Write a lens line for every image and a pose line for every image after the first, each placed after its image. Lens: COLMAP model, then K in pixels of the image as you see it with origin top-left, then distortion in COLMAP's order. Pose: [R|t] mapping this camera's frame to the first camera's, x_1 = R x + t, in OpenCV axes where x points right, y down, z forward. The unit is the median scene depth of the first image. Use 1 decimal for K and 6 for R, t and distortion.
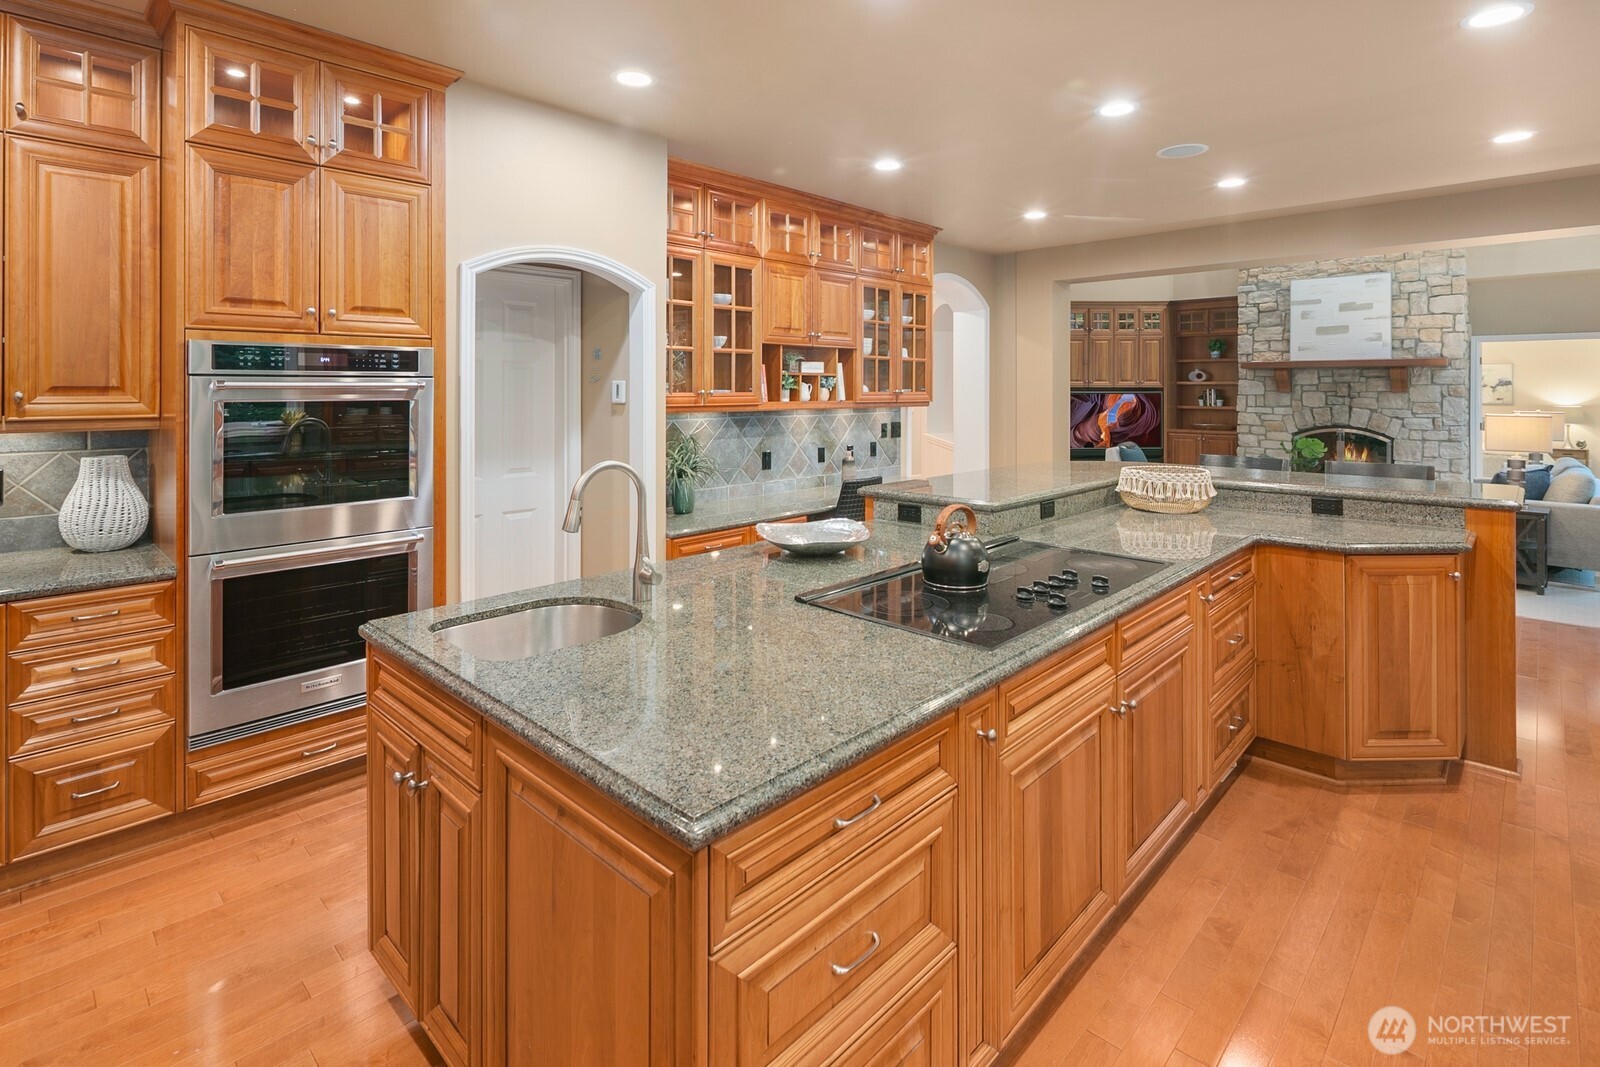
lens RADIAL K [[786.1, 0, 815.5], [0, 786.1, 385.5], [0, 0, 1]] dist [0.004704, -0.000529]
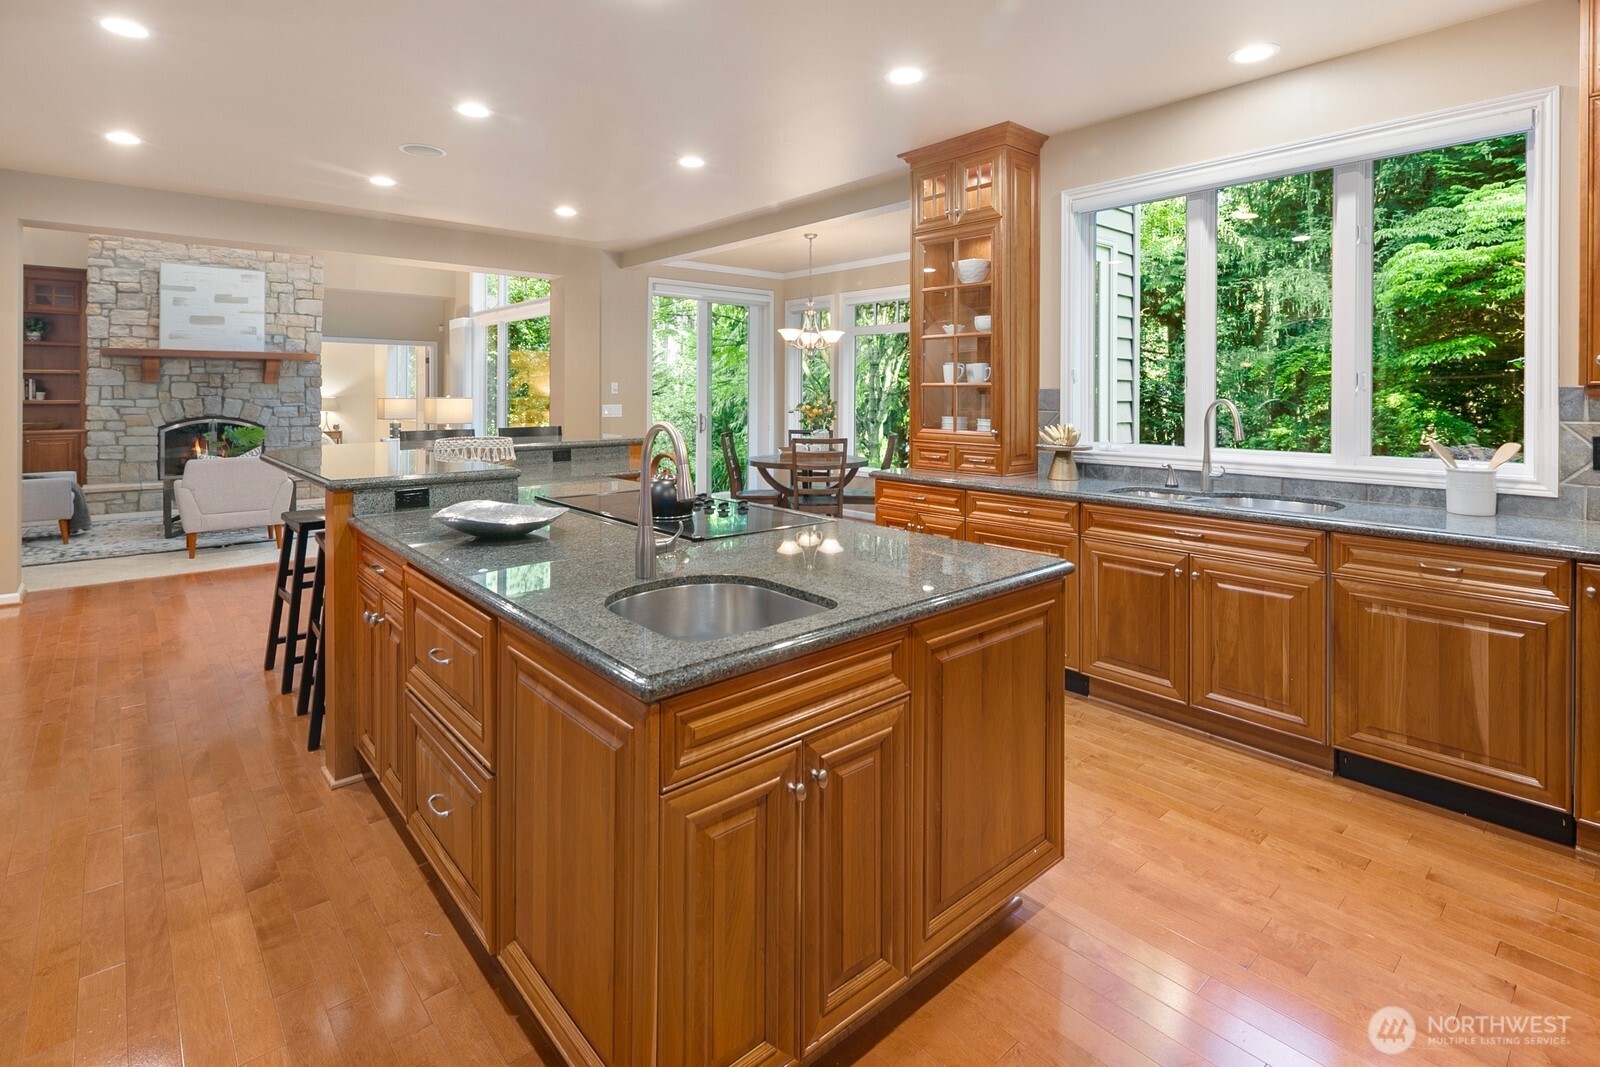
lens RADIAL K [[781.2, 0, 804.2], [0, 781.2, 393.1], [0, 0, 1]] dist [-0.000449, -0.000642]
pose [[0.101009, -0.003585, 0.994879, -0.239227], [-0.007732, 0.999960, 0.004388, 0.011049], [-0.994855, -0.008136, 0.100978, 0.152715]]
